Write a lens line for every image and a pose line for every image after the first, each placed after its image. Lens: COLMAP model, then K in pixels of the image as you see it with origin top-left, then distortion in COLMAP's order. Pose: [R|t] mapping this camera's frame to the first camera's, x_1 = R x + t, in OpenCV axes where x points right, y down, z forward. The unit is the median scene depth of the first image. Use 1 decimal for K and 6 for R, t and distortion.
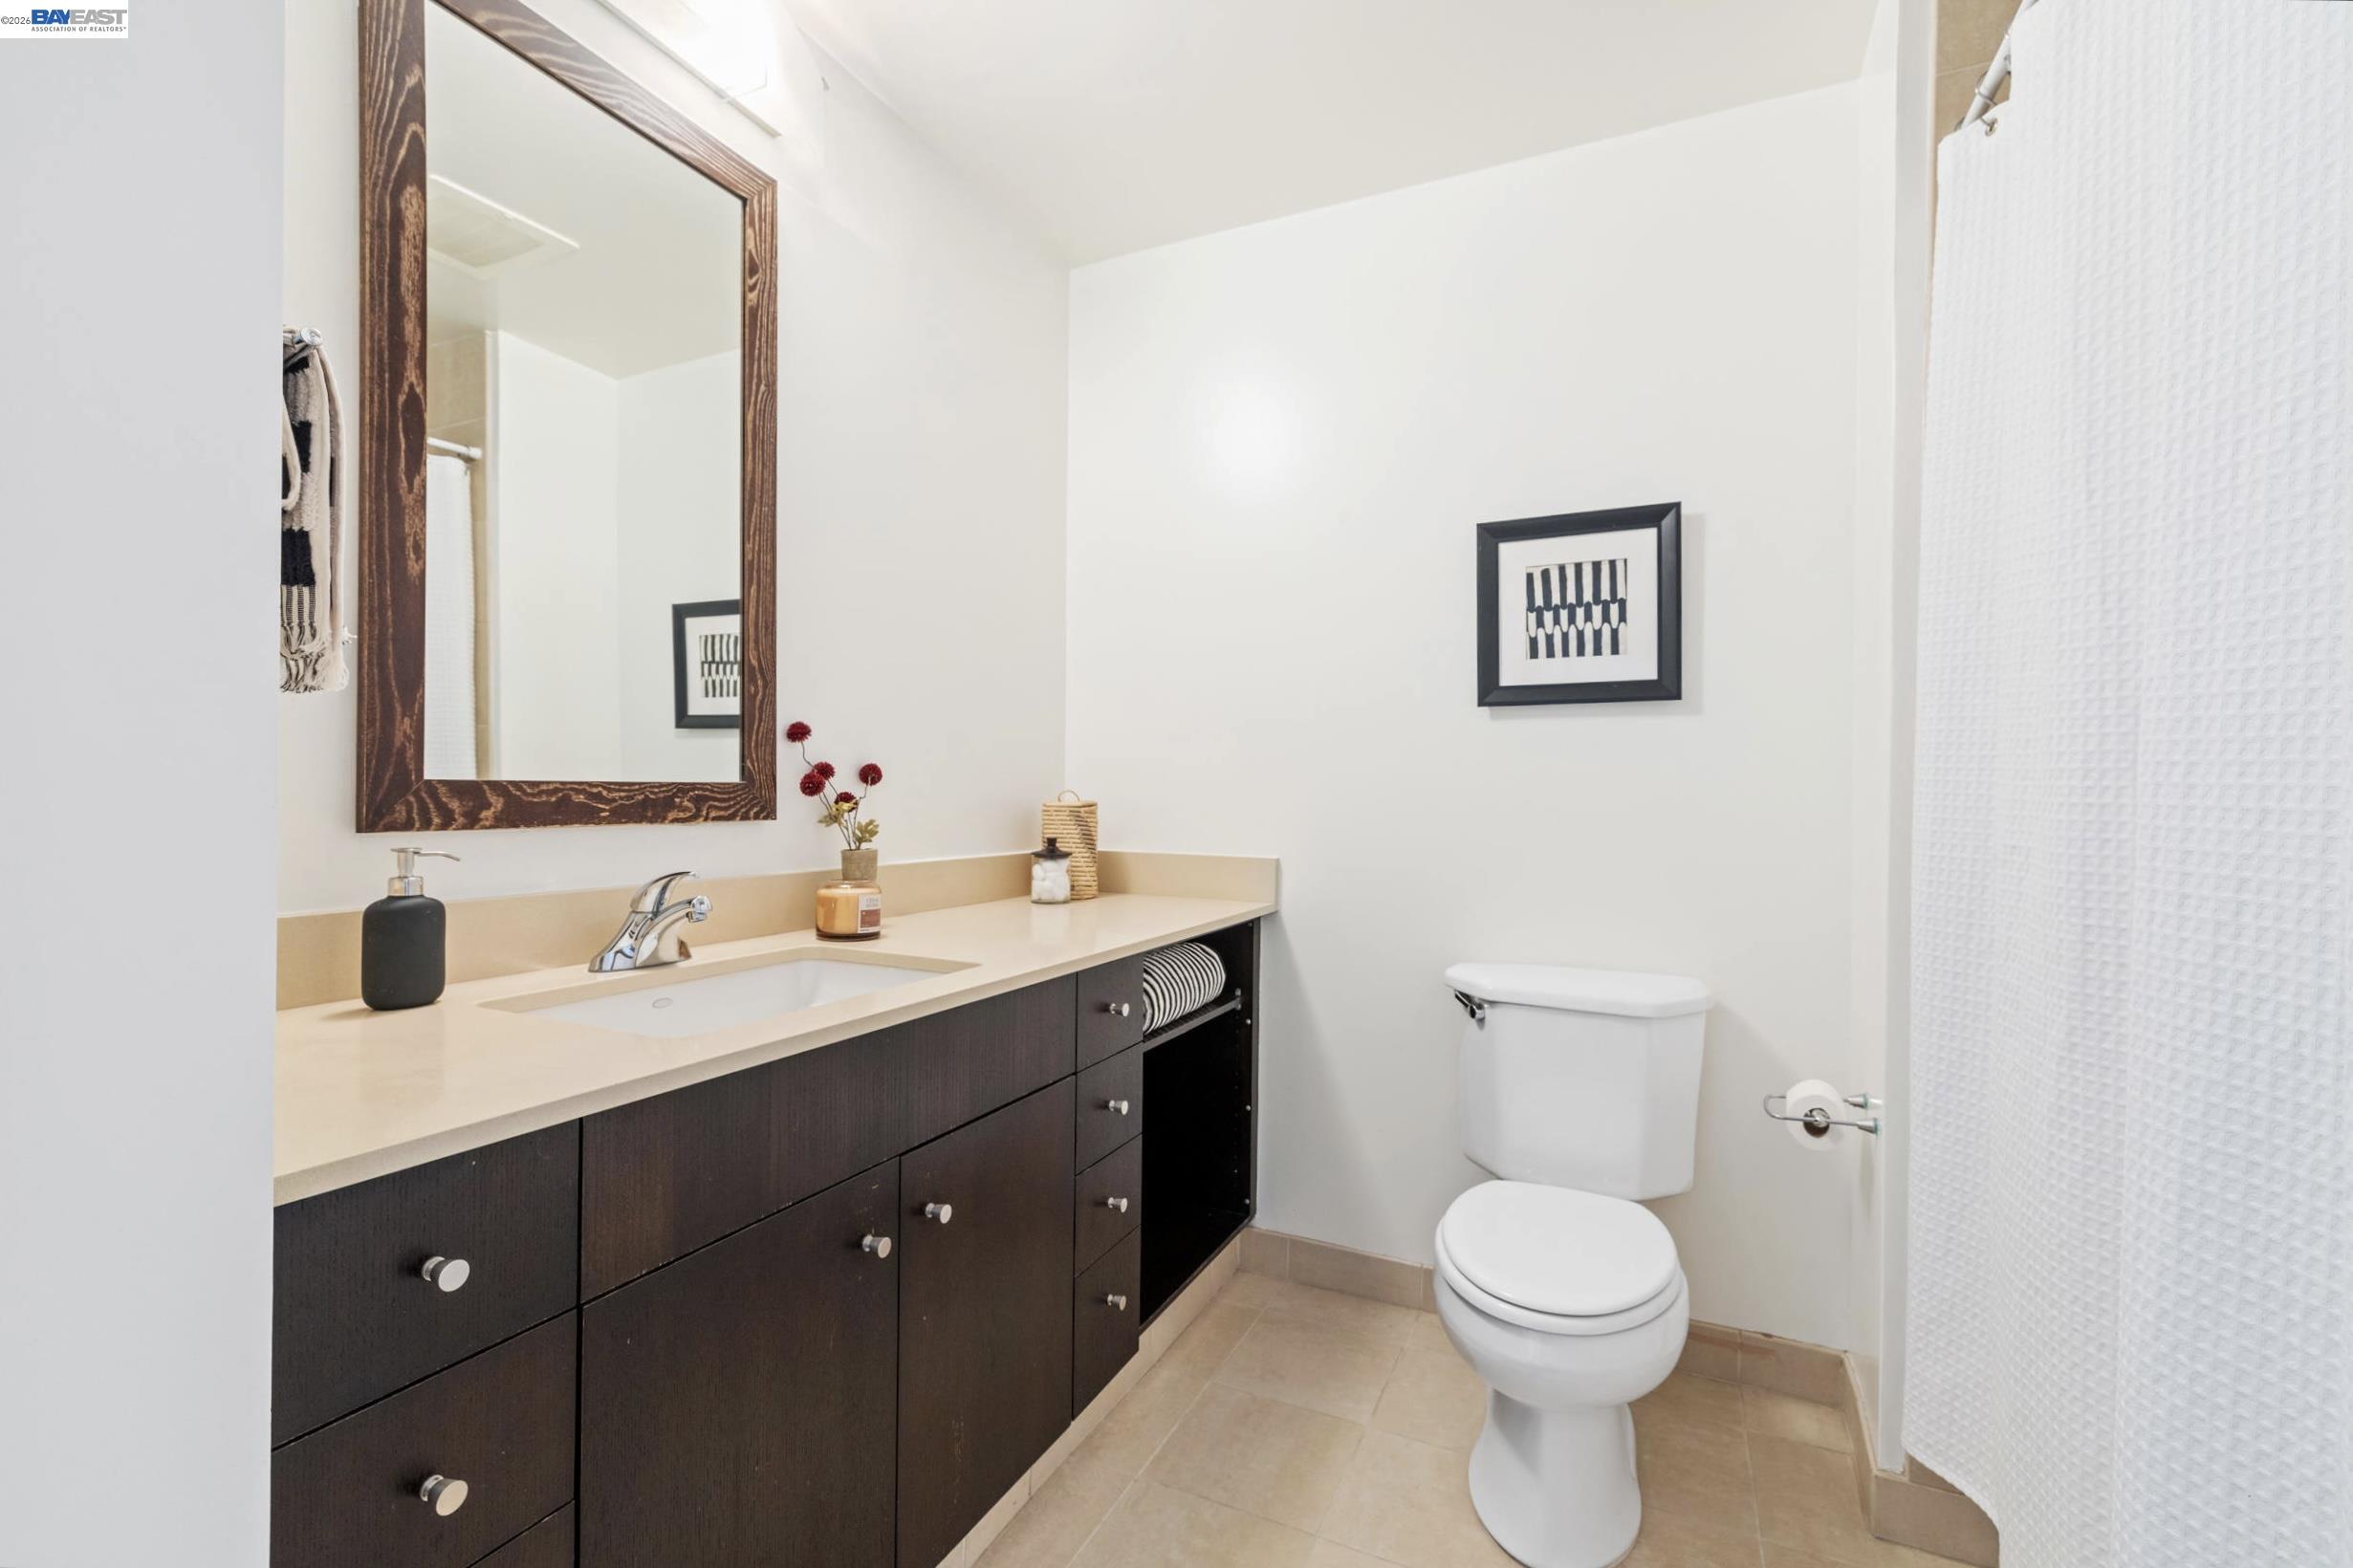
lens RADIAL K [[1064.1, 0, 1182.0], [0, 1064.1, 797.3], [0, 0, 1]] dist [0.000545, 0.000411]
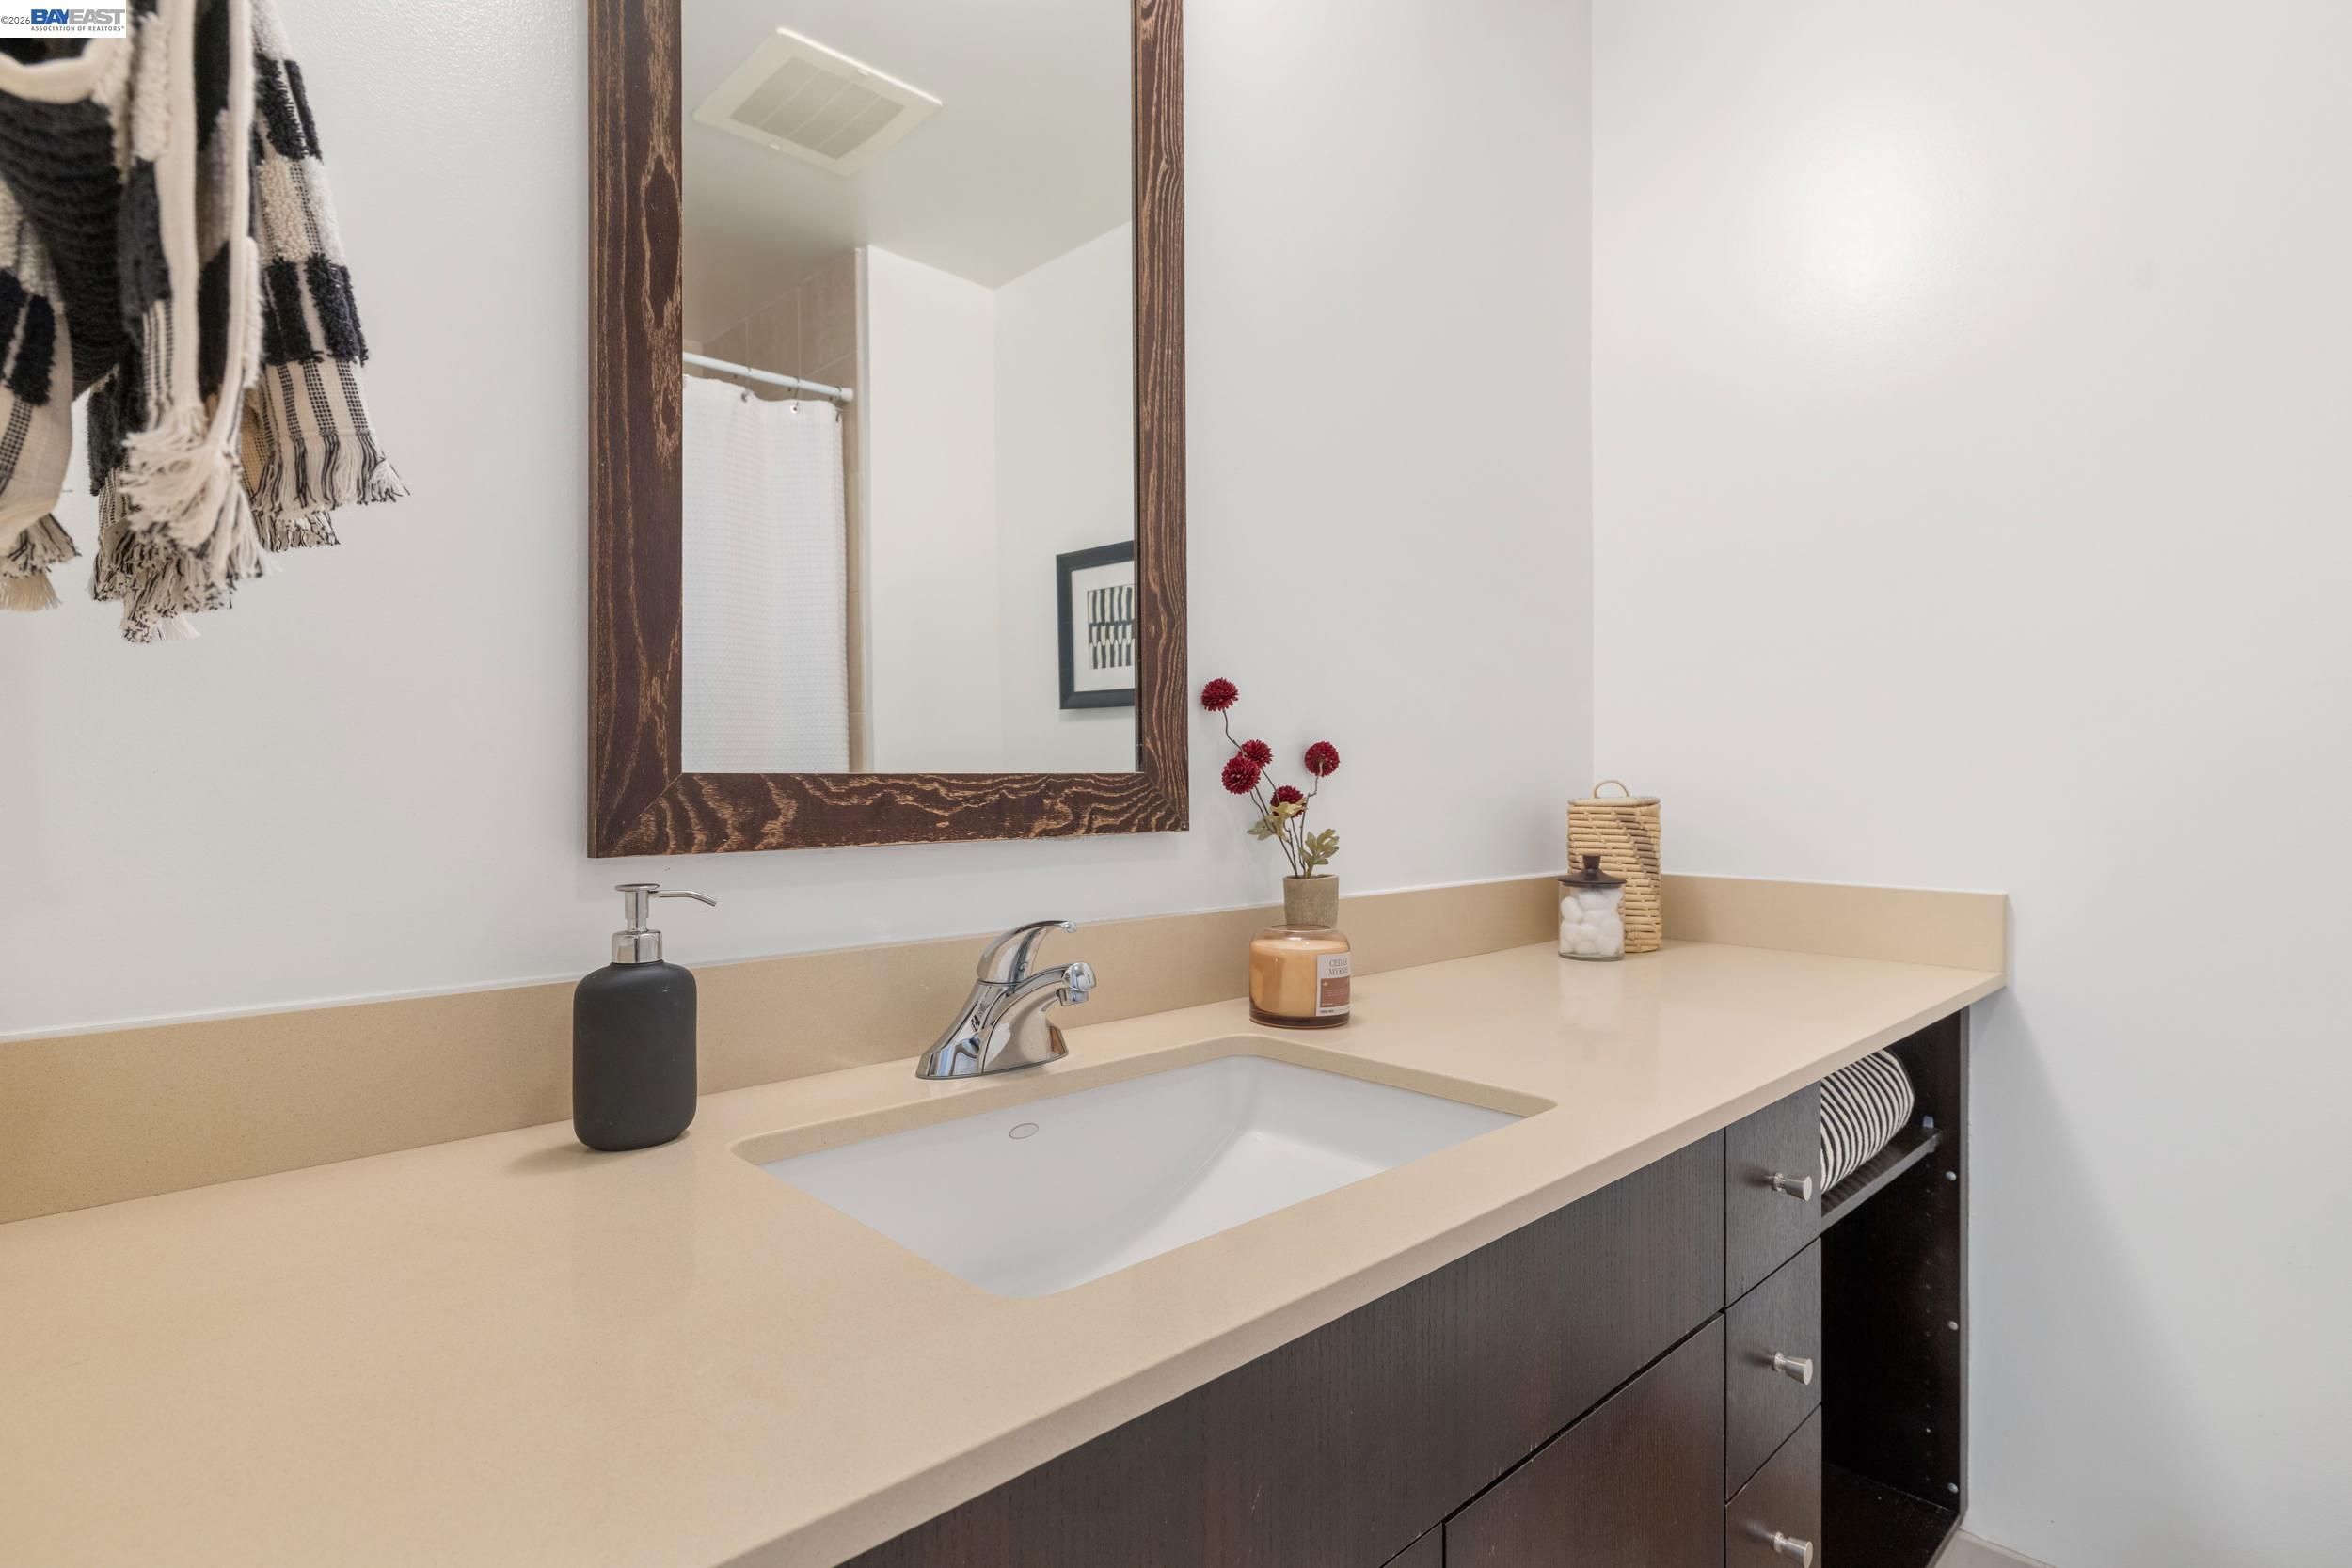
lens RADIAL K [[1063.6, 0, 1181.5], [0, 1063.6, 797.3], [0, 0, 1]] dist [0.000545, 0.000411]
pose [[0.939558, -0.005955, -0.342338, -0.165280], [0.008564, 0.999945, 0.006110, -0.002964], [0.342283, -0.008672, 0.939557, 0.394422]]
